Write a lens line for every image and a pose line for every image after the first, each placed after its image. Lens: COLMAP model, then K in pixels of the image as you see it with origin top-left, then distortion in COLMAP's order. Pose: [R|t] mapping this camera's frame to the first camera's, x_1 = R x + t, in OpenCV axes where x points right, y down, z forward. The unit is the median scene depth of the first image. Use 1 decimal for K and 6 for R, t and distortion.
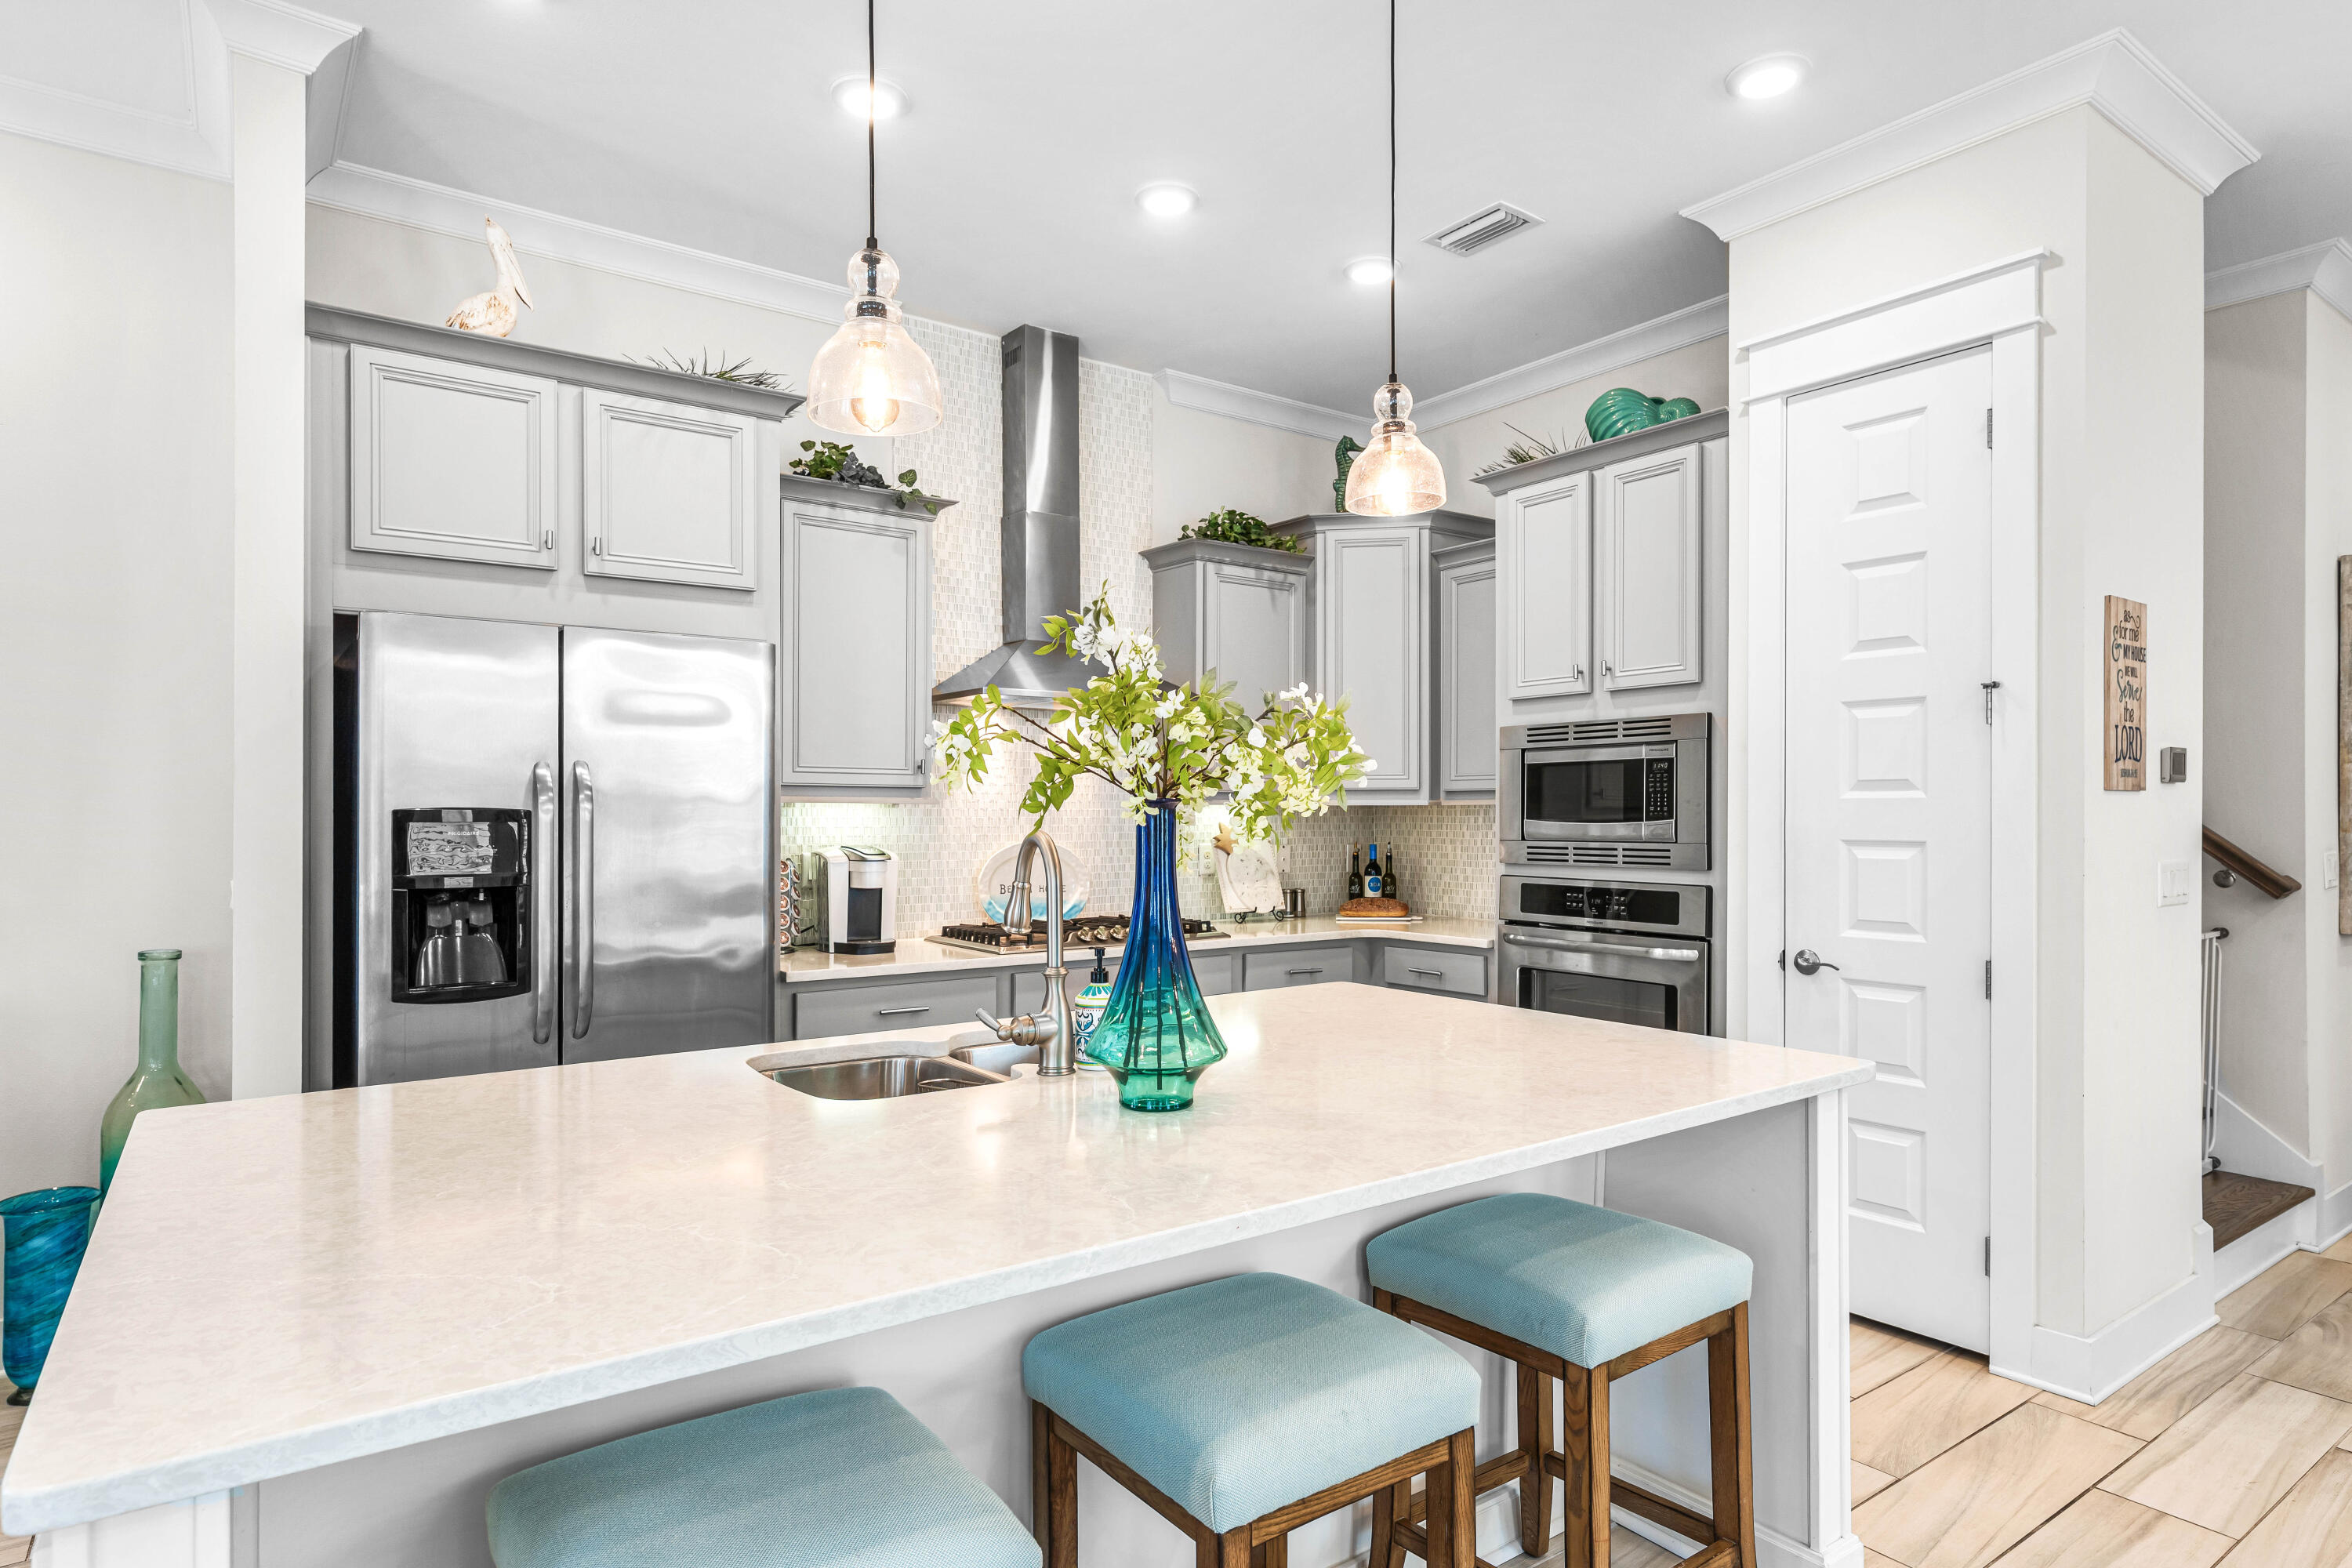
lens RADIAL K [[1287.6, 0, 1170.3], [0, 1287.6, 814.6], [0, 0, 1]] dist [0.002251, 0.000785]
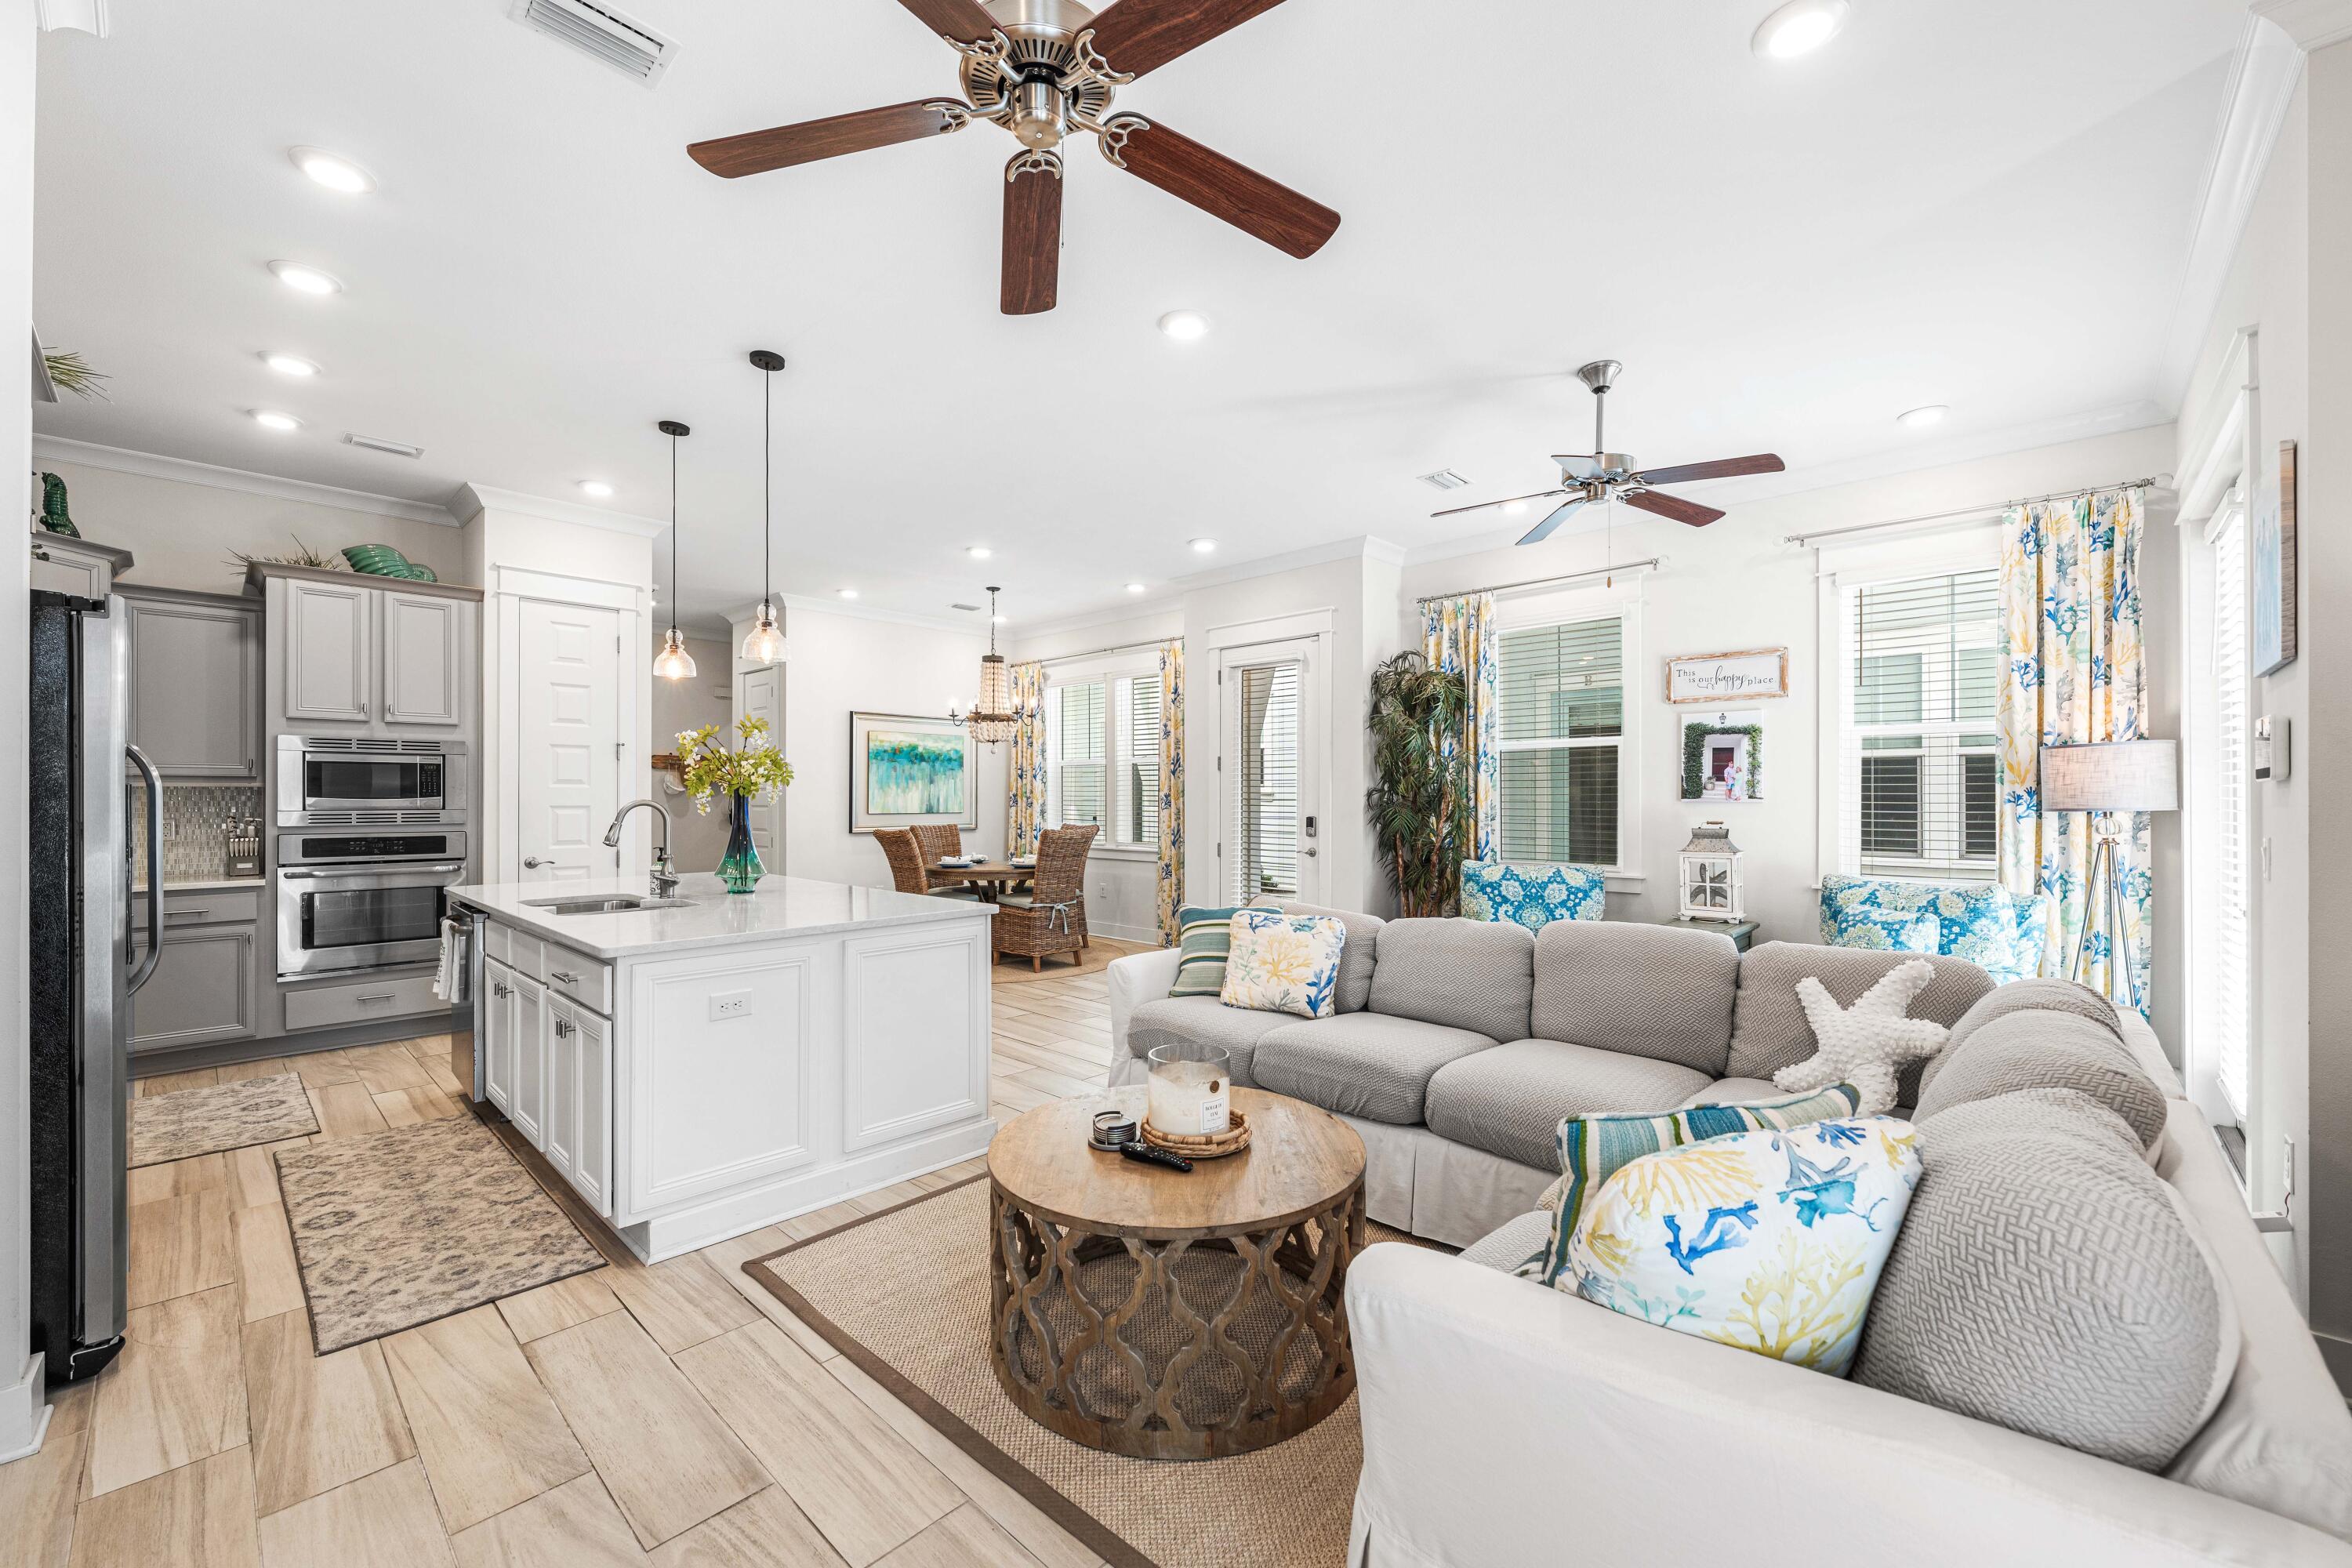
lens RADIAL K [[925.2, 0, 1174.8], [0, 925.2, 794.8], [0, 0, 1]] dist [-0.001717, 0.000002]
pose [[-0.189992, 0.003650, 0.981779, -1.118489], [-0.000655, 0.999992, -0.003844, 0.005230], [-0.981785, -0.001374, -0.189988, 0.212558]]
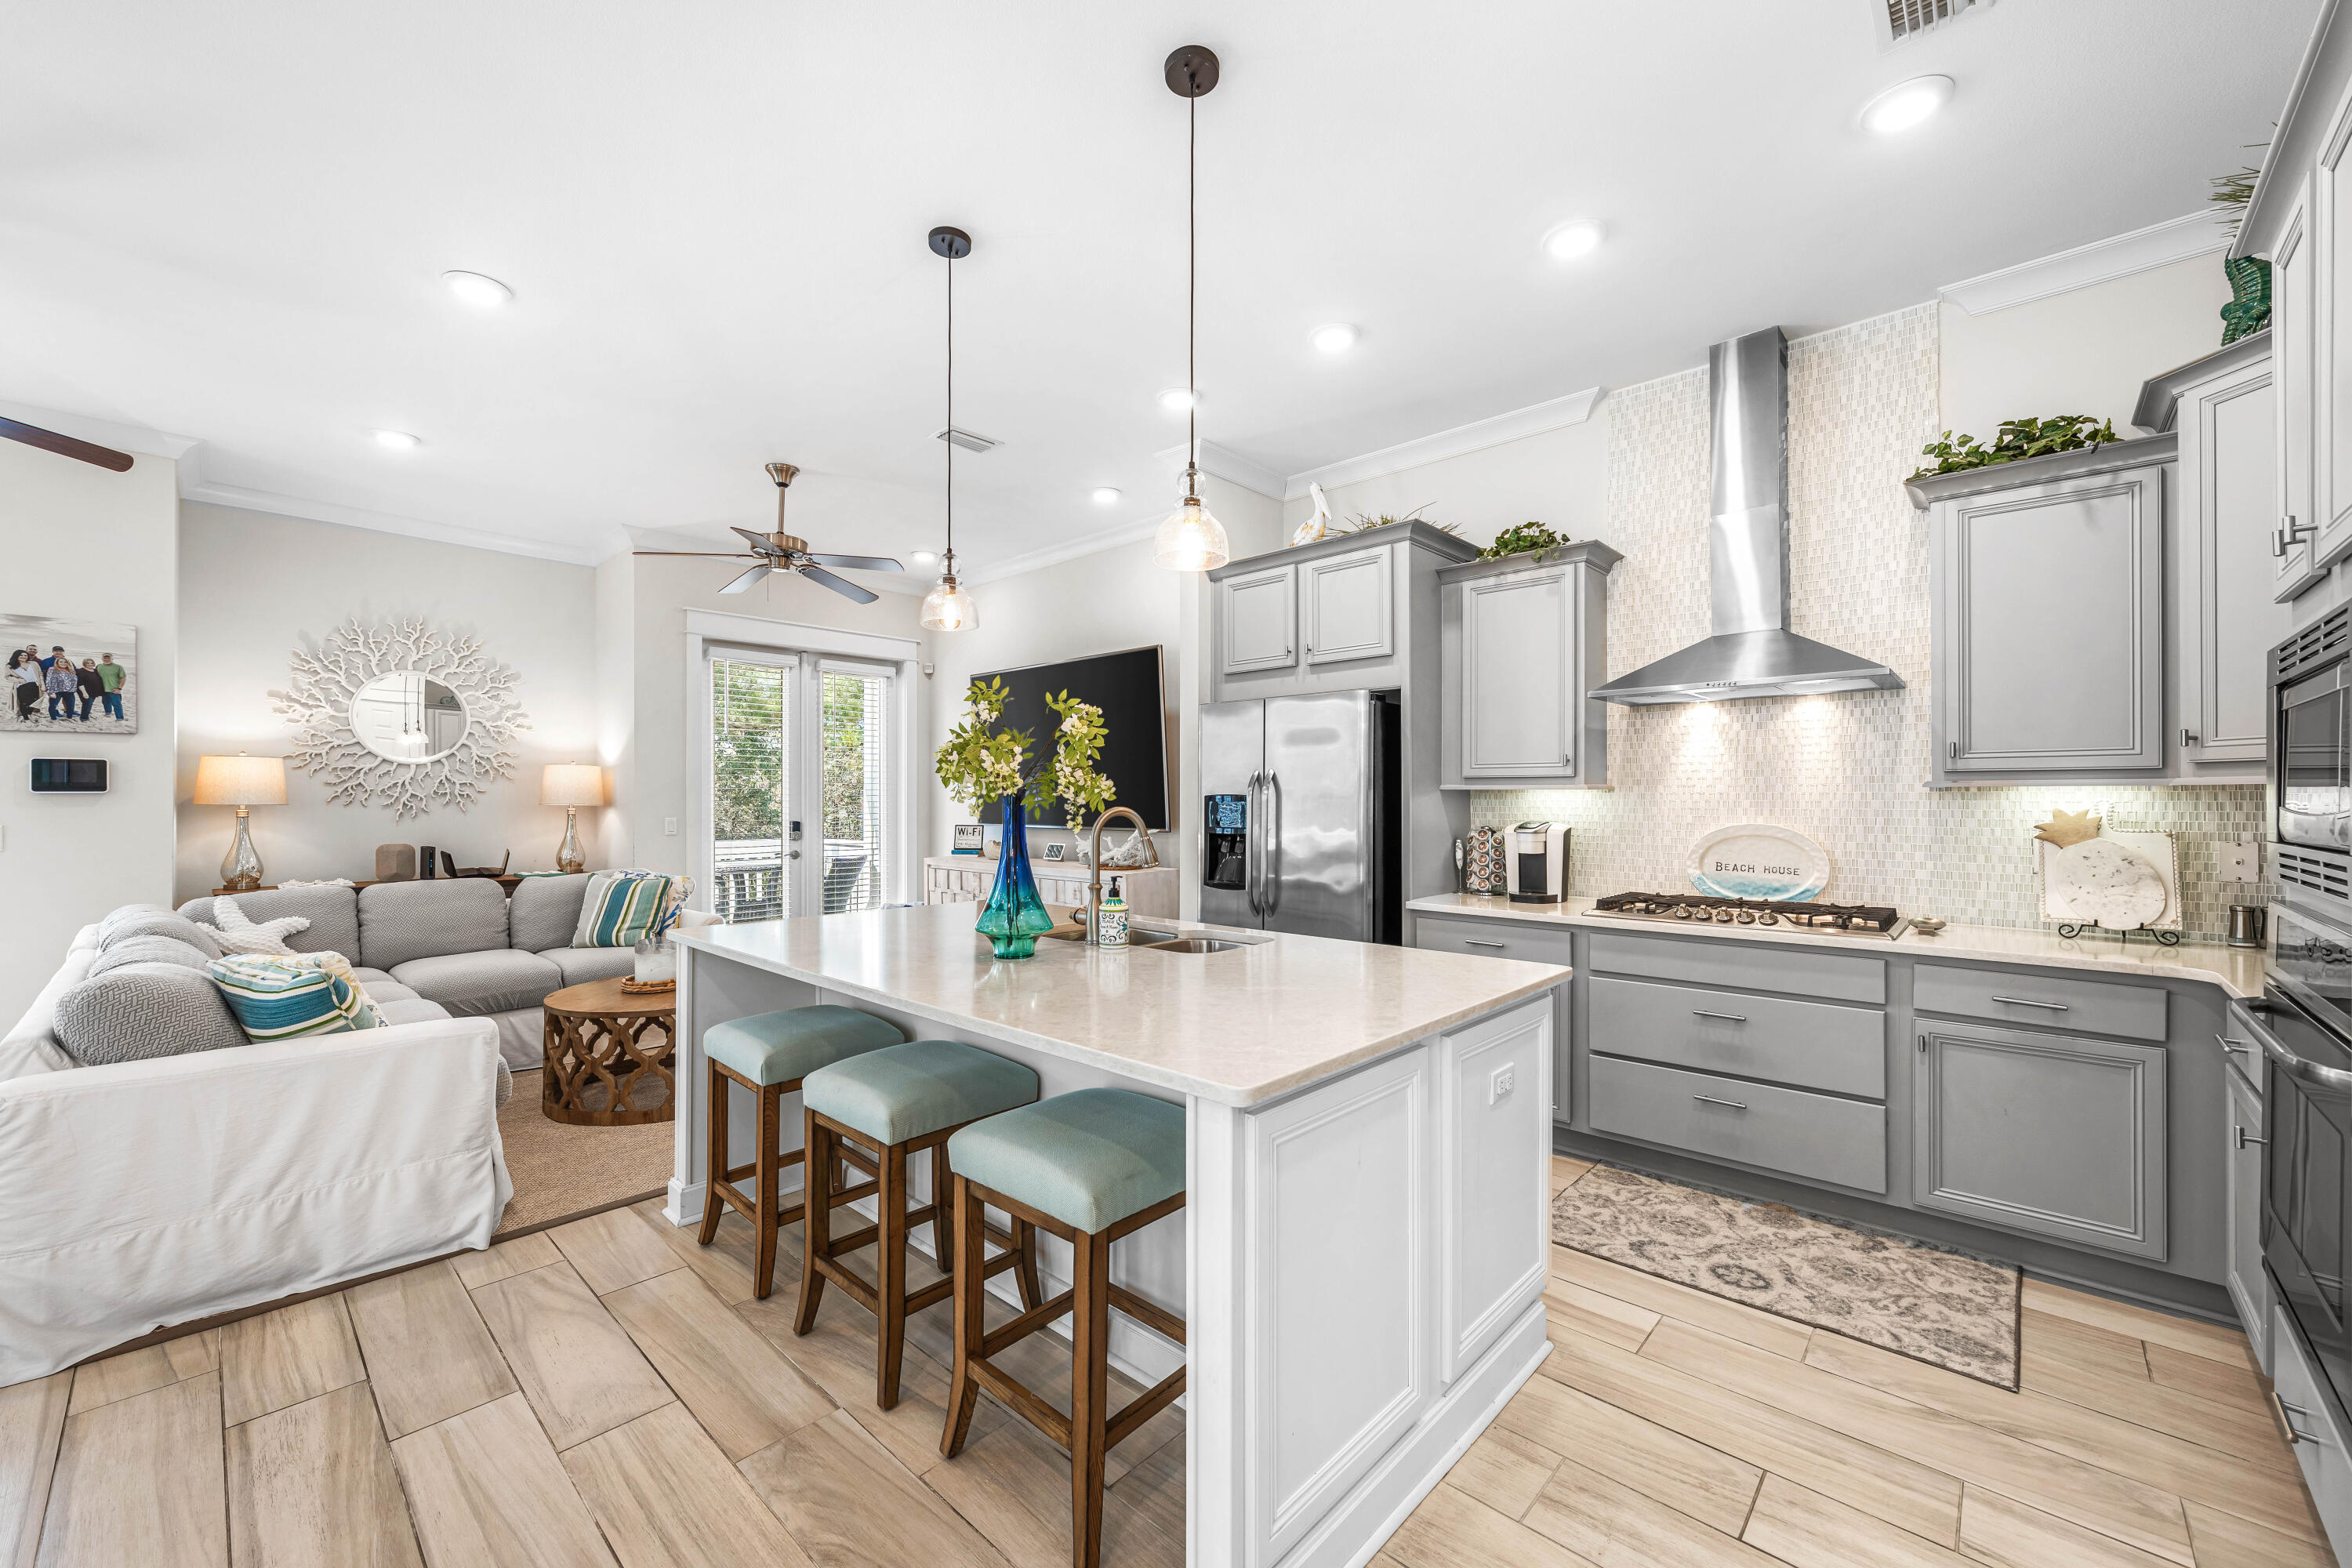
lens RADIAL K [[910.3, 0, 1174.3], [0, 910.3, 796.2], [0, 0, 1]] dist [-0.002703, 0.000712]
pose [[0.196546, -0.001640, -0.980493, 0.644514], [-0.000014, 0.999999, -0.001676, -0.000254], [0.980495, 0.000343, 0.196545, 0.478693]]
